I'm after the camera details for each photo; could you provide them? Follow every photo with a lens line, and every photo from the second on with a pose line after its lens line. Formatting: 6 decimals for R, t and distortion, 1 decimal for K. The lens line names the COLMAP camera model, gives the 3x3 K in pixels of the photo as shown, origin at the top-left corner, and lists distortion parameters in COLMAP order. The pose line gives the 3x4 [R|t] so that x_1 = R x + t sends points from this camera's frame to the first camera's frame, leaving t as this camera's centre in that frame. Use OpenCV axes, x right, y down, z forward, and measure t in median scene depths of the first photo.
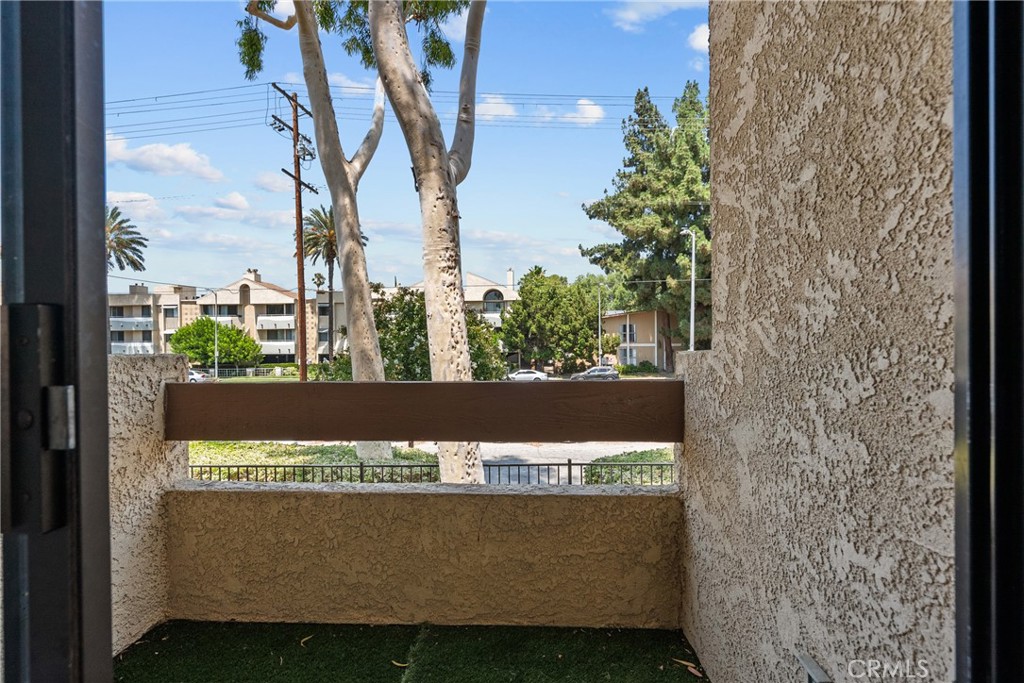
lens RADIAL K [[464.1, 0, 512.2], [0, 464.1, 345.3], [0, 0, 1]] dist [-0.003995, 0.000855]
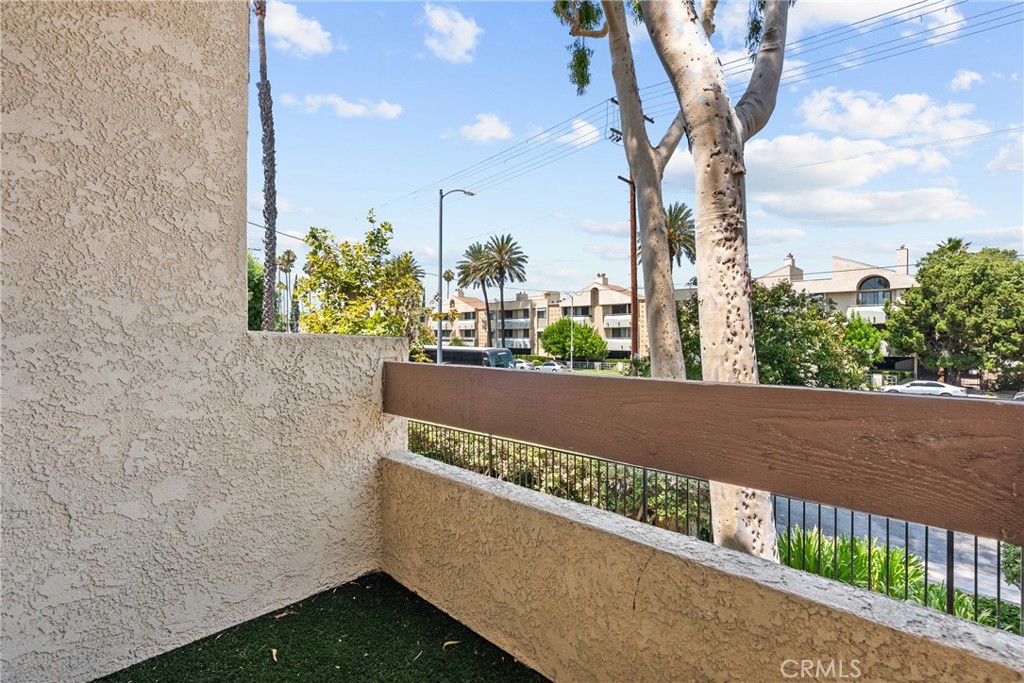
lens RADIAL K [[464.1, 0, 512.2], [0, 464.1, 345.3], [0, 0, 1]] dist [-0.003995, 0.000855]
pose [[0.758766, 0.020802, -0.651031, 0.008990], [-0.018865, 0.999772, 0.009959, 0.001026], [0.651090, 0.004726, 0.758986, 0.014026]]
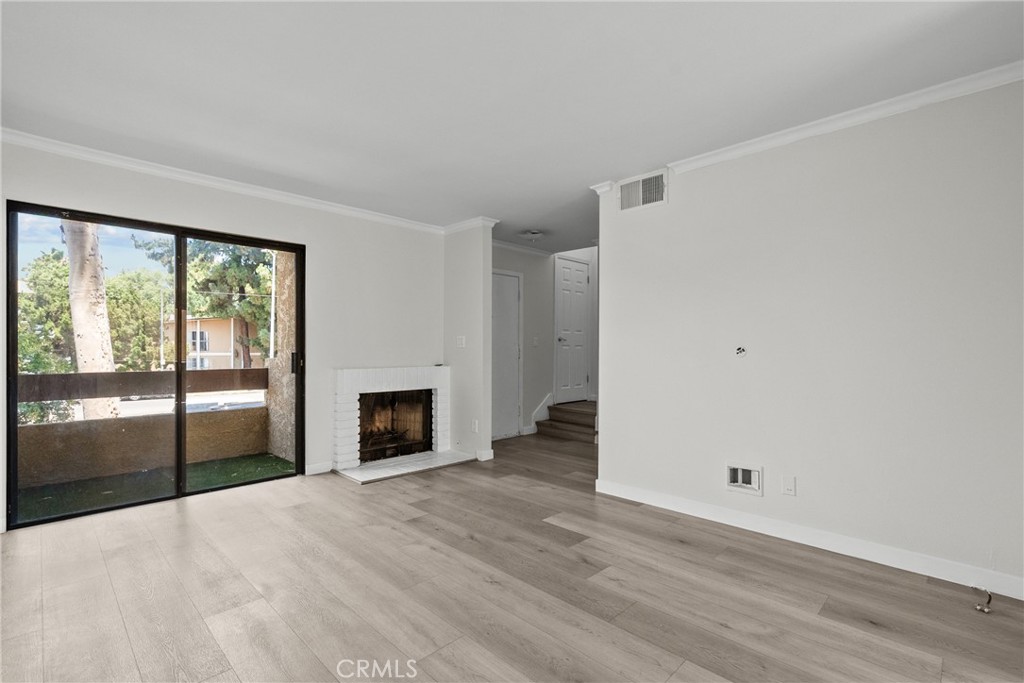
lens RADIAL K [[464.1, 0, 512.2], [0, 464.1, 345.3], [0, 0, 1]] dist [-0.003995, 0.000855]
pose [[0.661316, 0.014068, 0.749976, -0.031726], [0.000328, 0.999819, -0.019044, -0.000480], [-0.750108, 0.012840, 0.661191, -0.082124]]
